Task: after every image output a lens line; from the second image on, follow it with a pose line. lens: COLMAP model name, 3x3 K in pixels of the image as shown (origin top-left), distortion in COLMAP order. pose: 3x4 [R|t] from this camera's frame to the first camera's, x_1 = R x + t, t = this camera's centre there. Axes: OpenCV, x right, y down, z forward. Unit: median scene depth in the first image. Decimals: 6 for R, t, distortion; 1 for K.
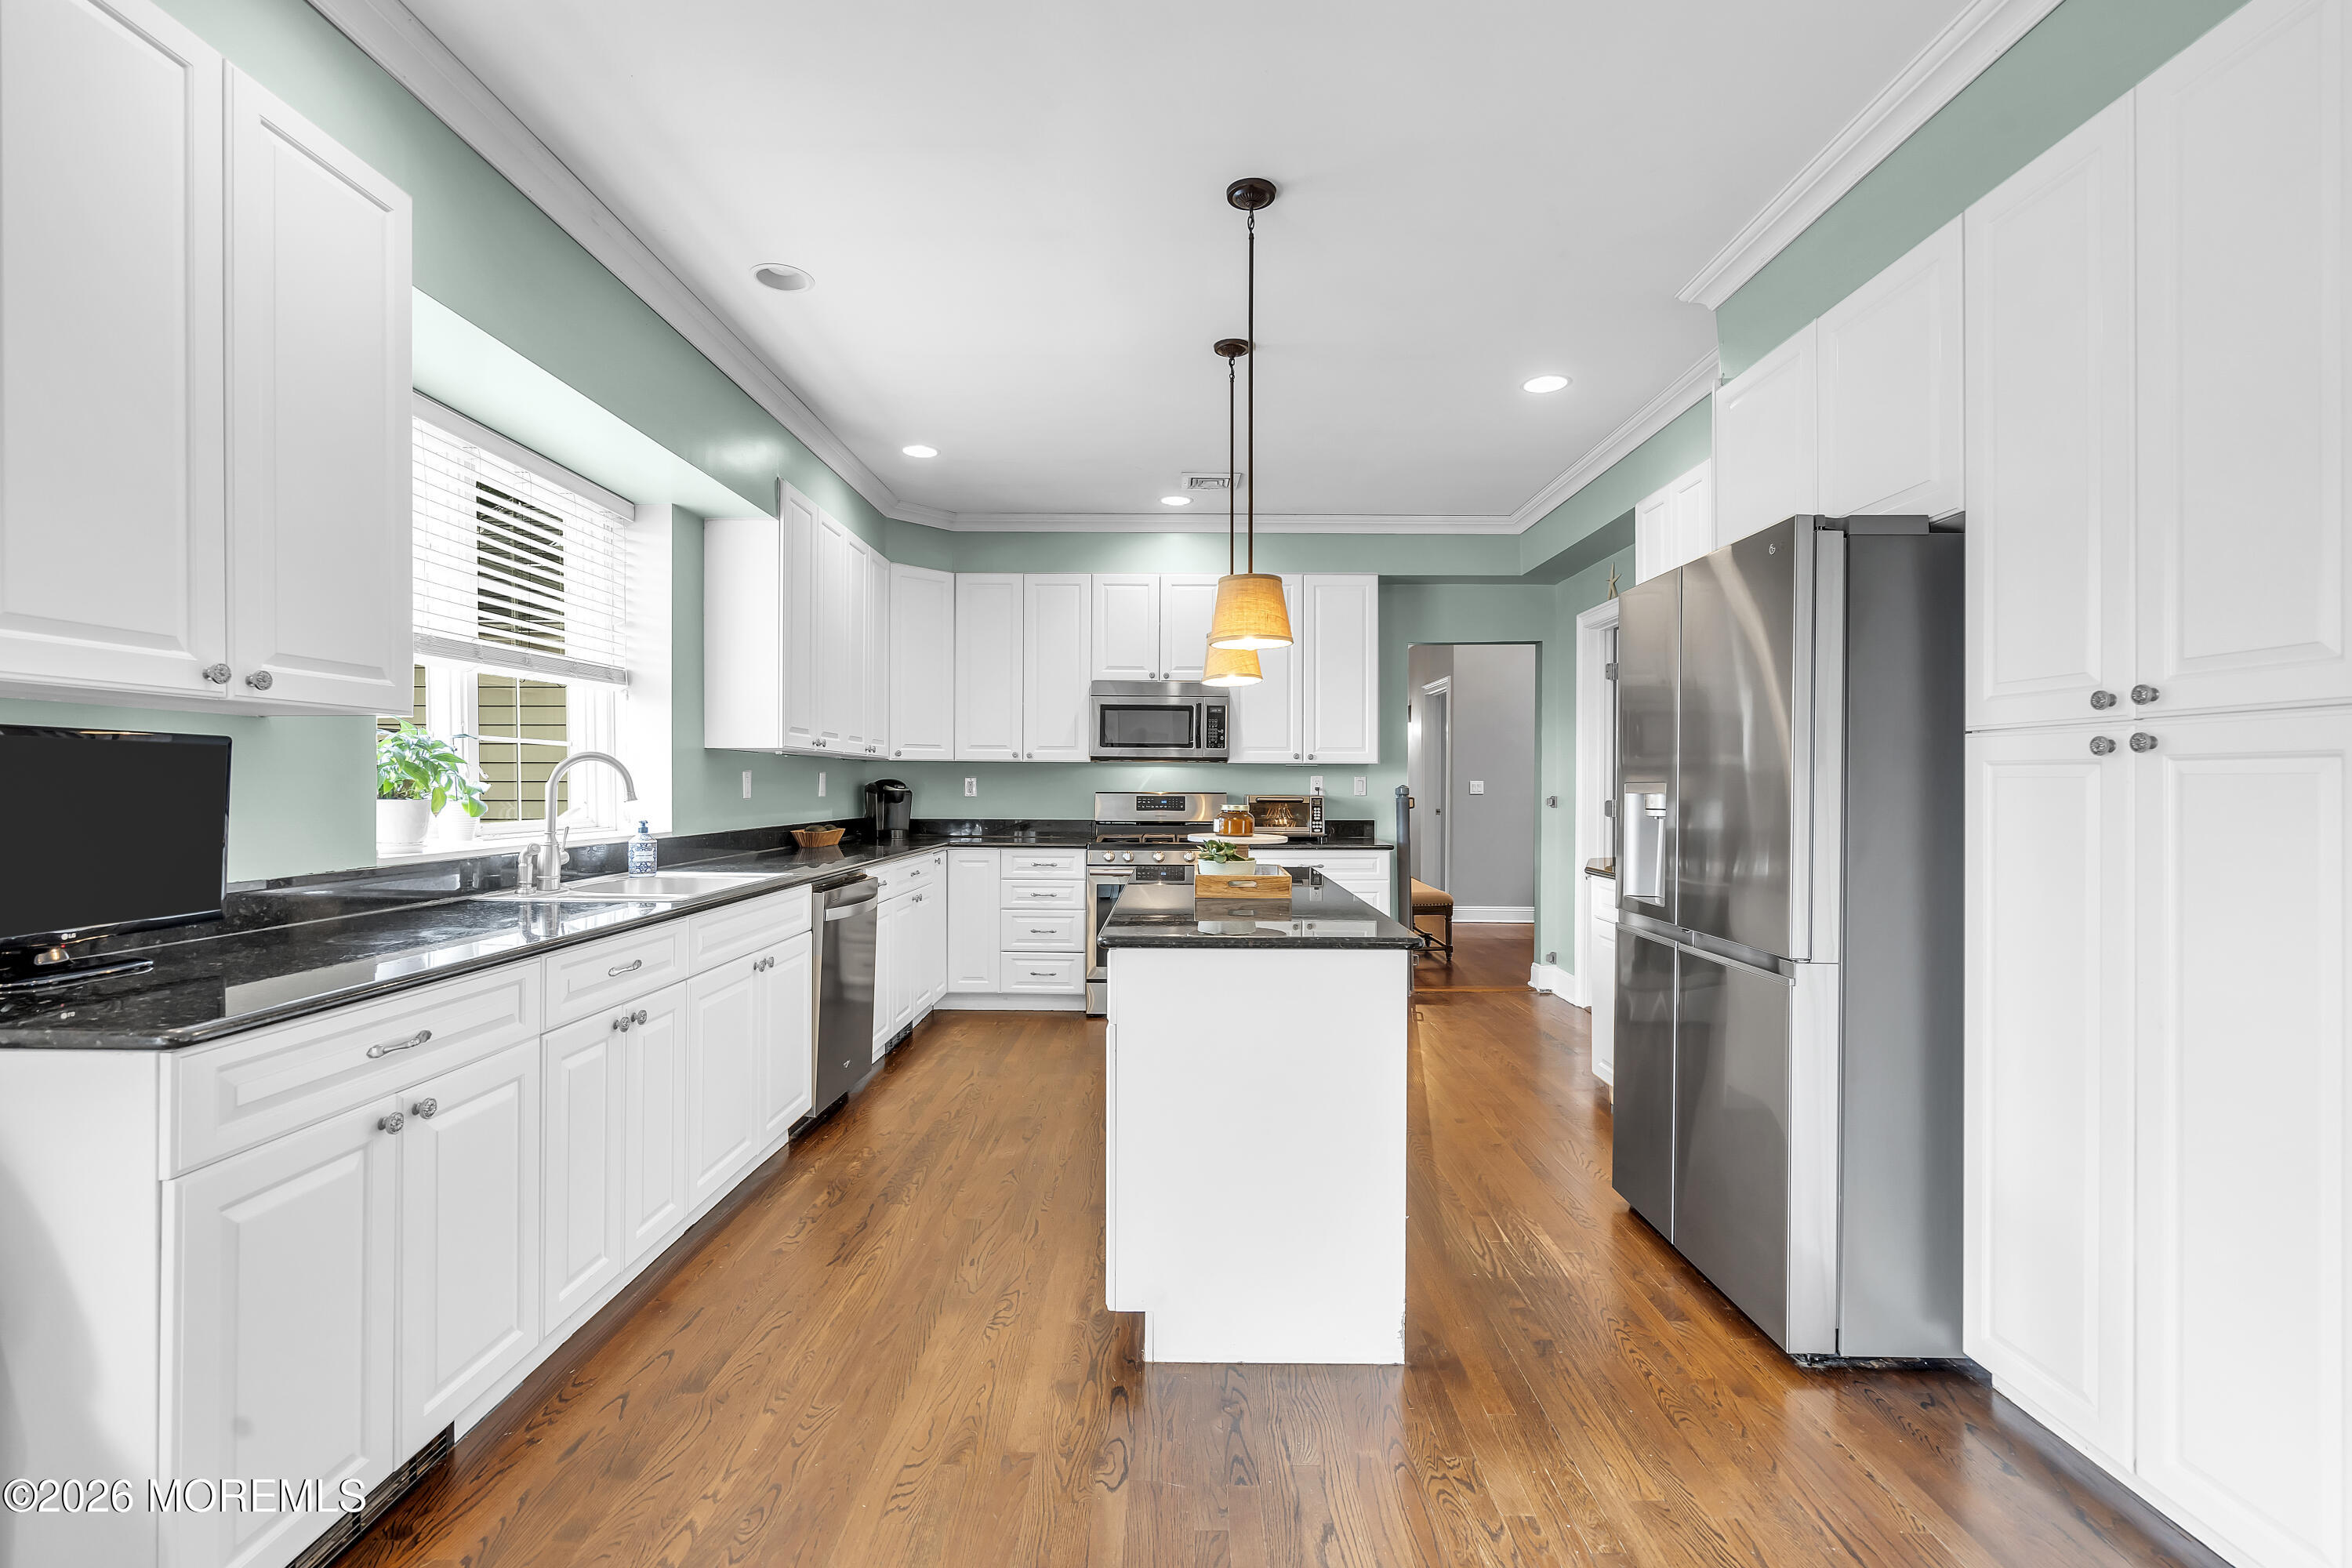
lens RADIAL K [[1066.1, 0, 1173.3], [0, 1066.1, 787.8], [0, 0, 1]] dist [-0.002531, -0.000212]
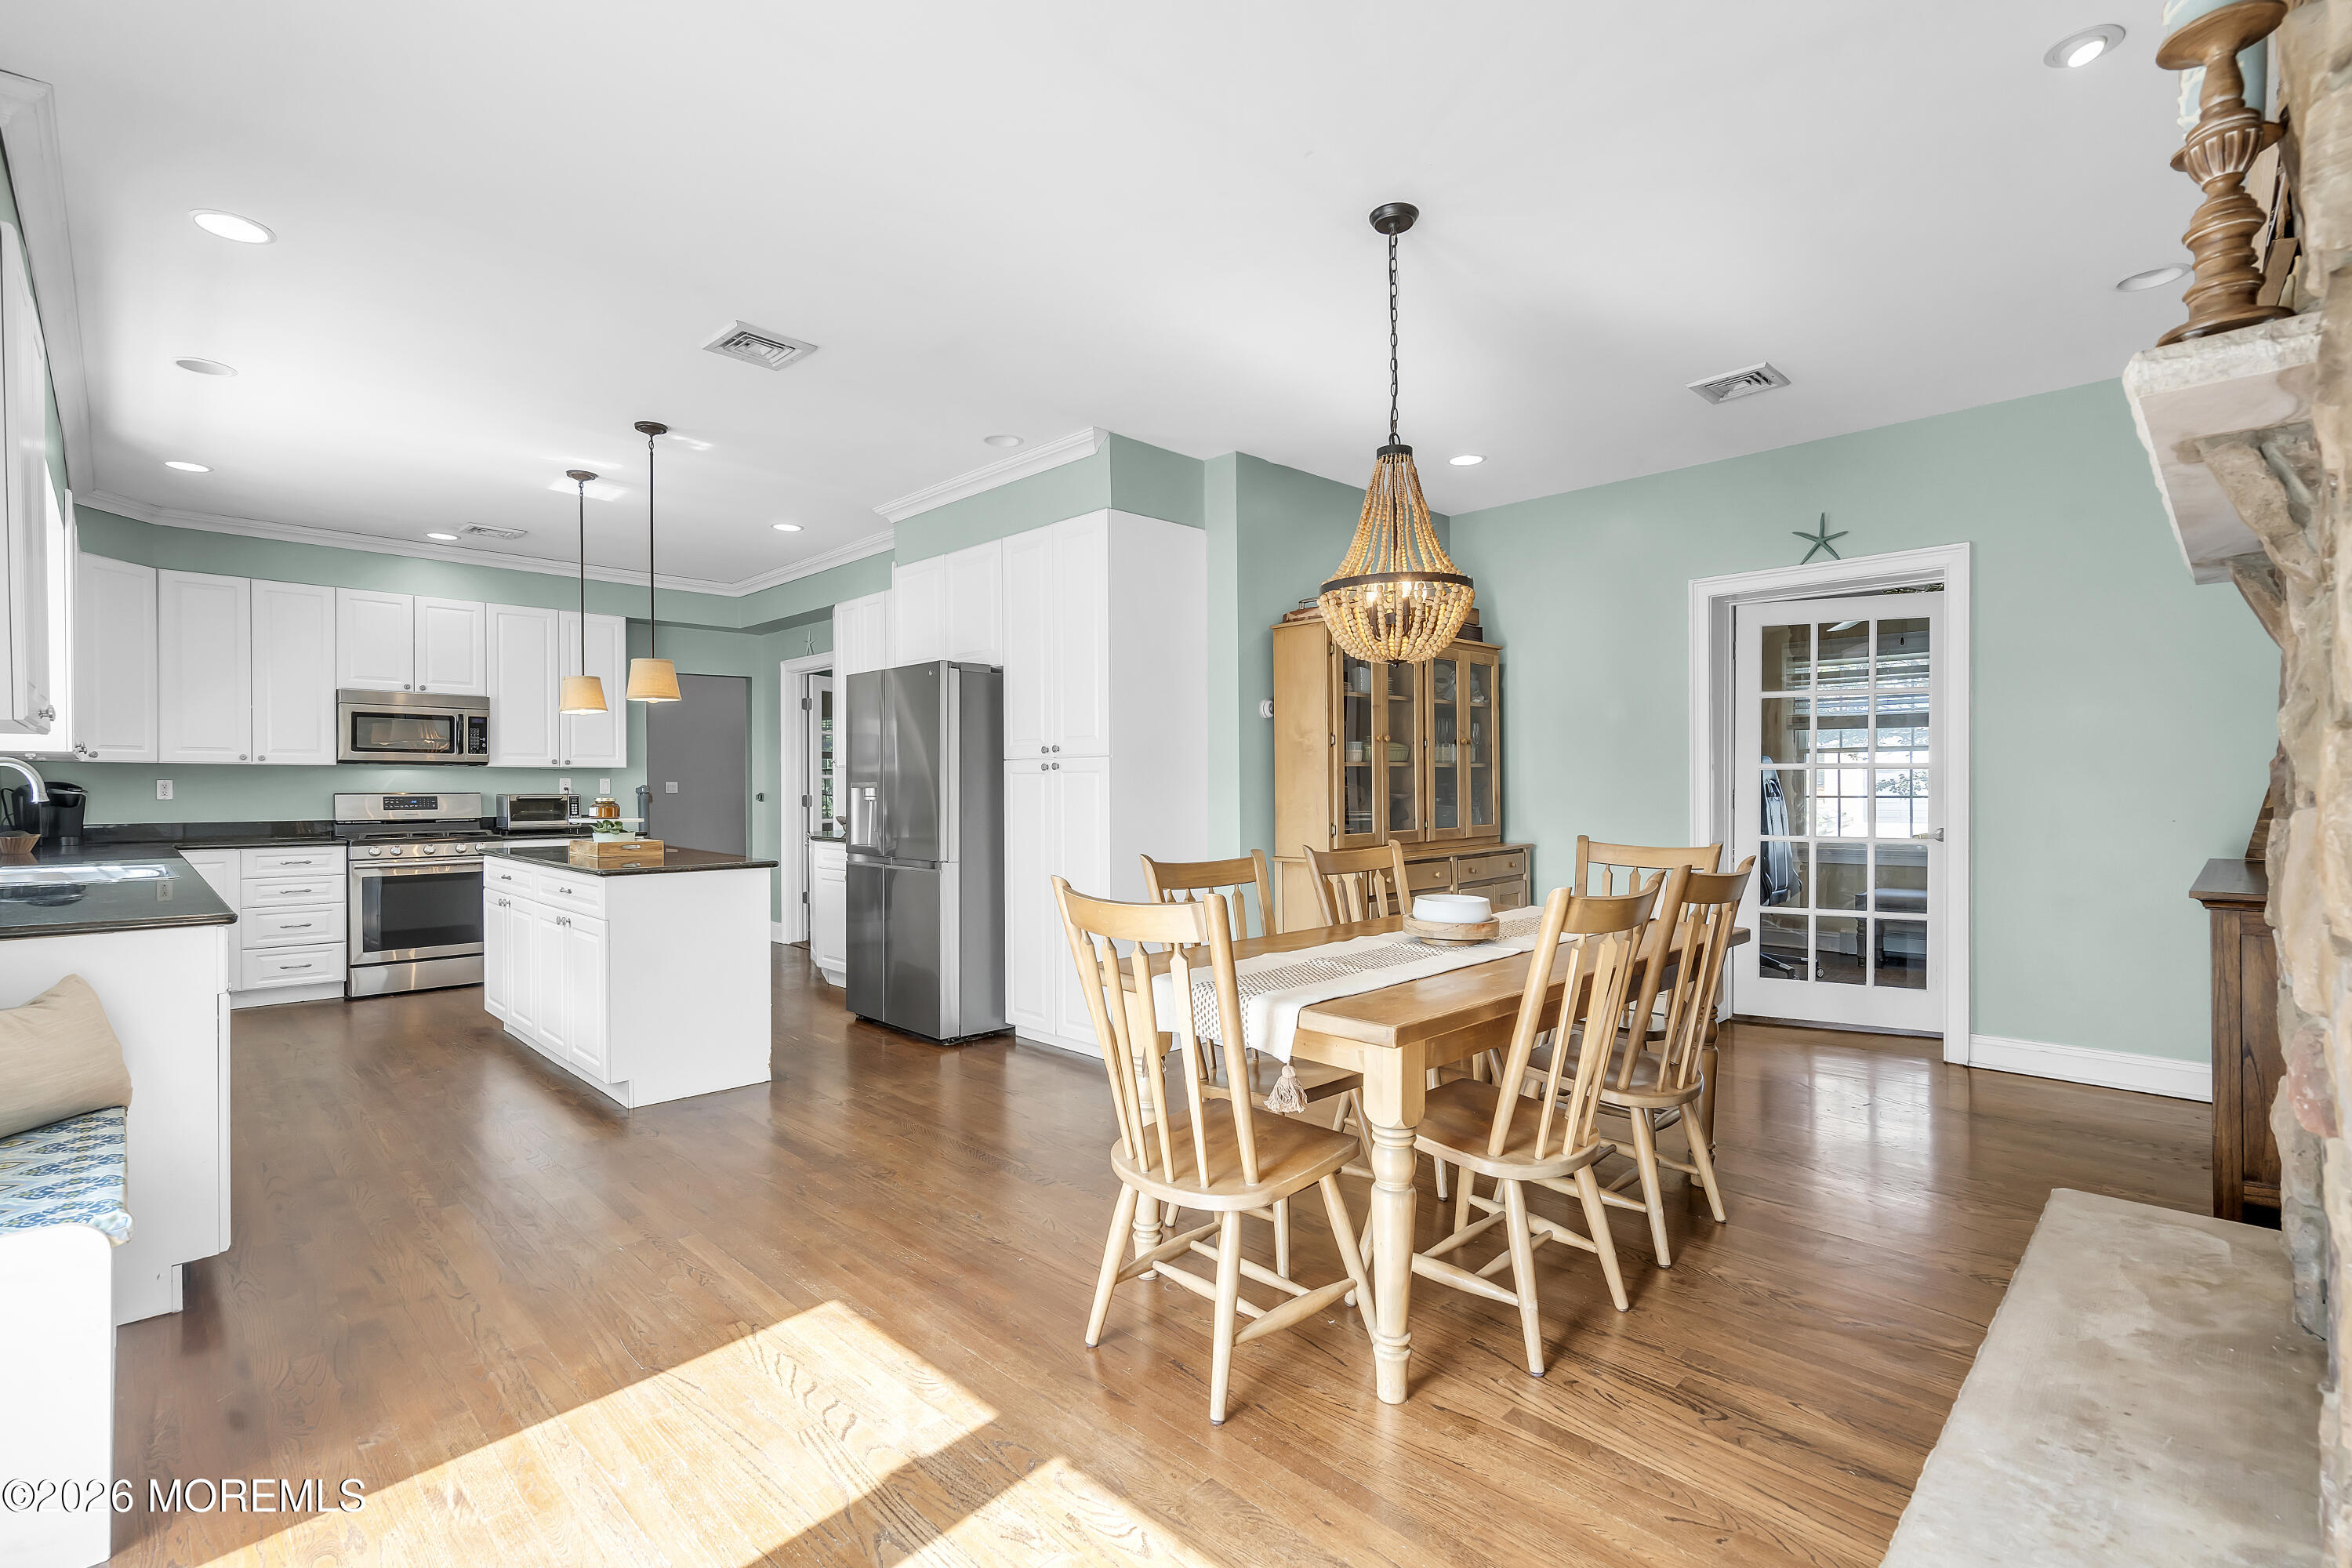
lens RADIAL K [[1066.1, 0, 1179.1], [0, 1066.1, 783.9], [0, 0, 1]] dist [-0.002531, -0.000212]
pose [[0.705478, -0.005039, 0.708714, -0.240432], [0.008411, 0.999964, -0.001262, 0.002982], [-0.708682, 0.006851, 0.705495, -0.344167]]
